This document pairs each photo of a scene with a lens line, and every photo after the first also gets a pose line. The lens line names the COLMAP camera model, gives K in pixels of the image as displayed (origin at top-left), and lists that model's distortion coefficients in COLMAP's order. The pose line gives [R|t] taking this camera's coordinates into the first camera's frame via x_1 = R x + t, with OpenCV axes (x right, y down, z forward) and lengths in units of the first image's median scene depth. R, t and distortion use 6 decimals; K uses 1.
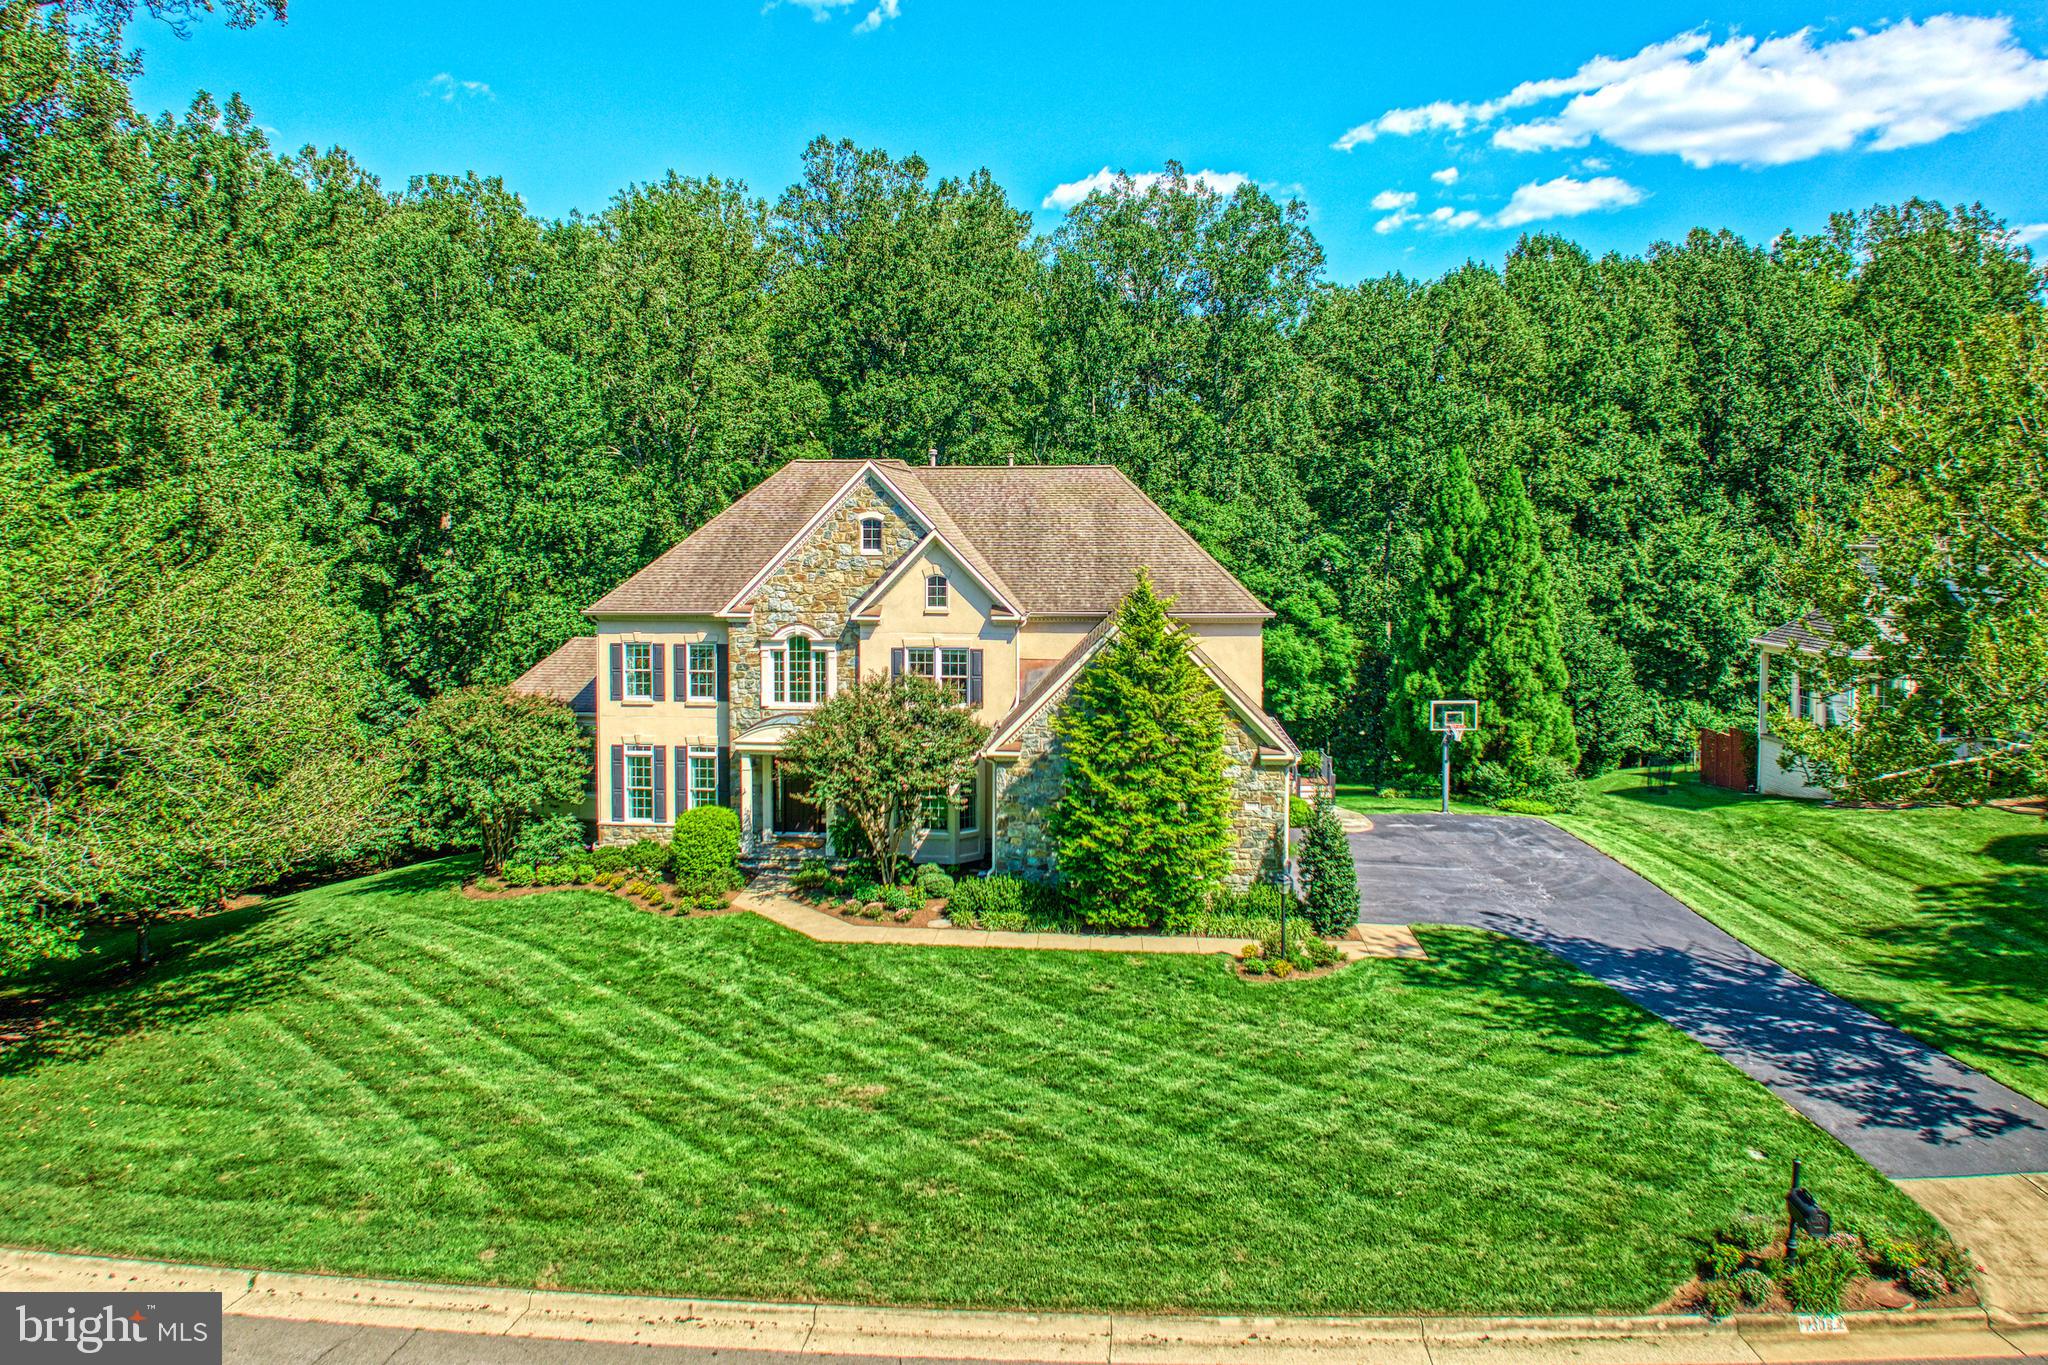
lens RADIAL K [[1273.4, 0, 1021.1], [0, 1273.4, 673.4], [0, 0, 1]] dist [-0.031983, -0.003468]
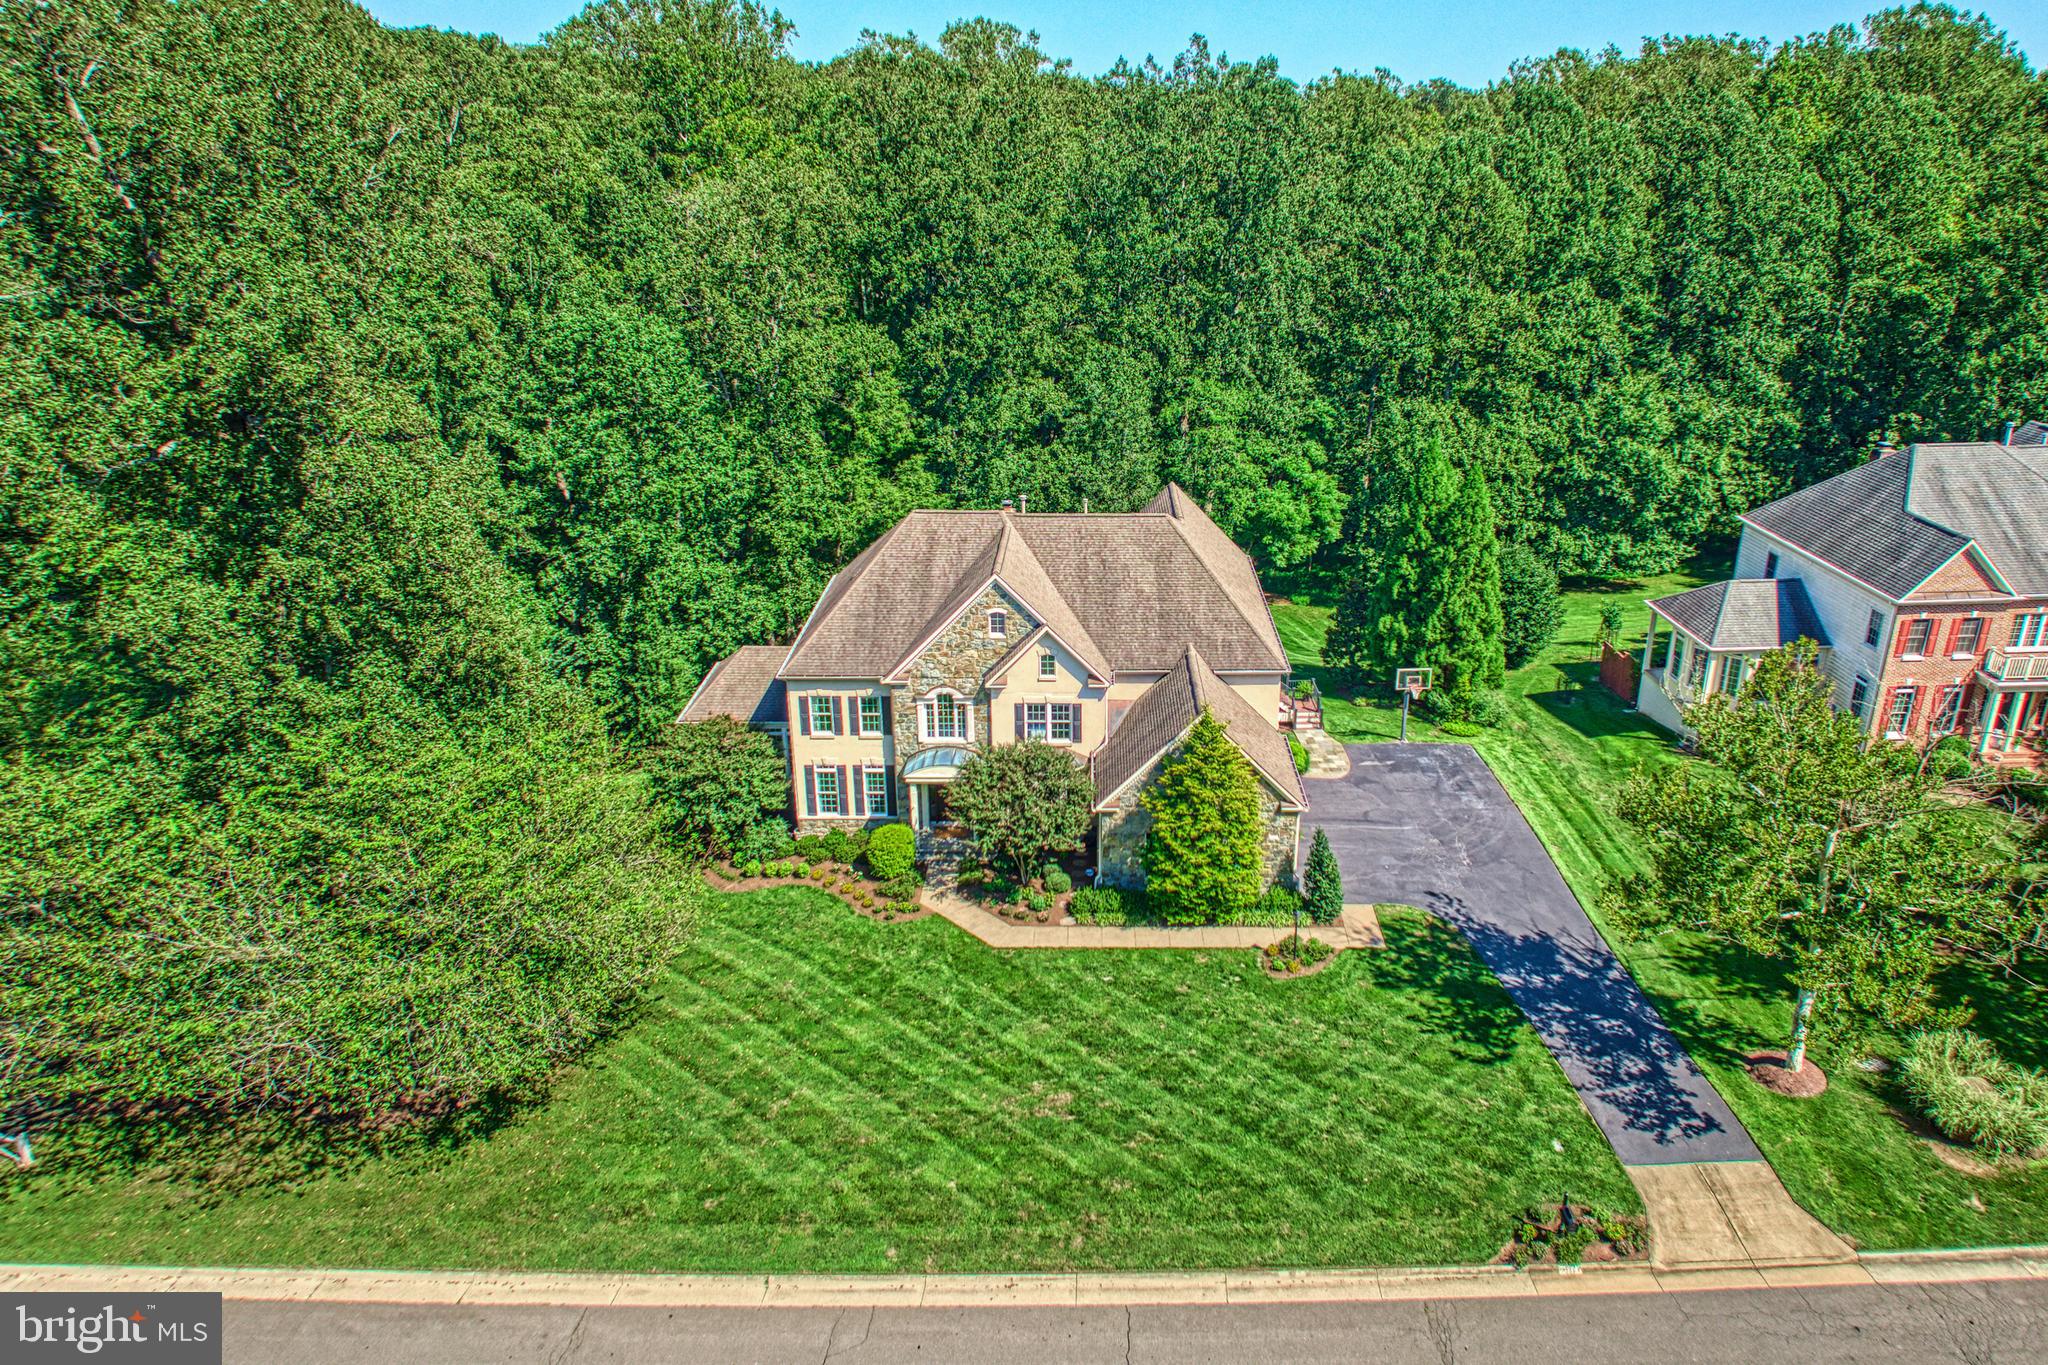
lens RADIAL K [[1234.9, 0, 1098.7], [0, 1234.9, 683.8], [0, 0, 1]] dist [0.055644, -0.000378]
pose [[0.996472, -0.030646, 0.078136, -0.114772], [0.005352, 0.952261, 0.305237, -0.446068], [-0.083760, -0.303742, 0.949065, -0.265819]]
